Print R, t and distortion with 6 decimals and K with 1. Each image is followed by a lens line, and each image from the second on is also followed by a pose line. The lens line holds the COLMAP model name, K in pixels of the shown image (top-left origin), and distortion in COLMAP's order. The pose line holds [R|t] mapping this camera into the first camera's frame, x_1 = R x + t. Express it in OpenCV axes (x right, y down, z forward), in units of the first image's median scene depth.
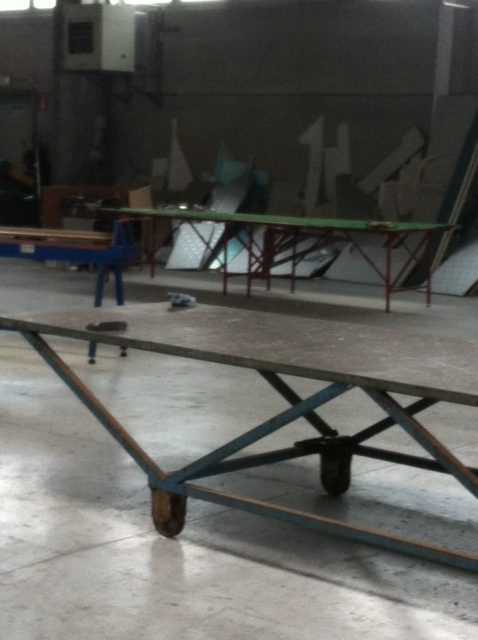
lens RADIAL K [[1520.1, 0, 239.1], [0, 1520.1, 319.7], [0, 0, 1]] dist [0.245310, 0.000000]
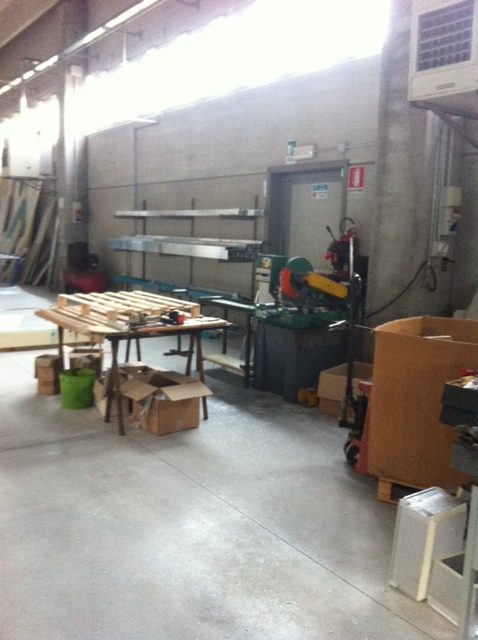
lens RADIAL K [[636.3, 0, 238.8], [0, 636.3, 320.0], [0, 0, 1]] dist [-0.038772, 0.000000]
pose [[0.964704, 0.033317, -0.261219, -0.104872], [-0.029919, 0.999408, 0.016977, -0.079690], [0.261630, -0.008562, 0.965130, 0.720216]]
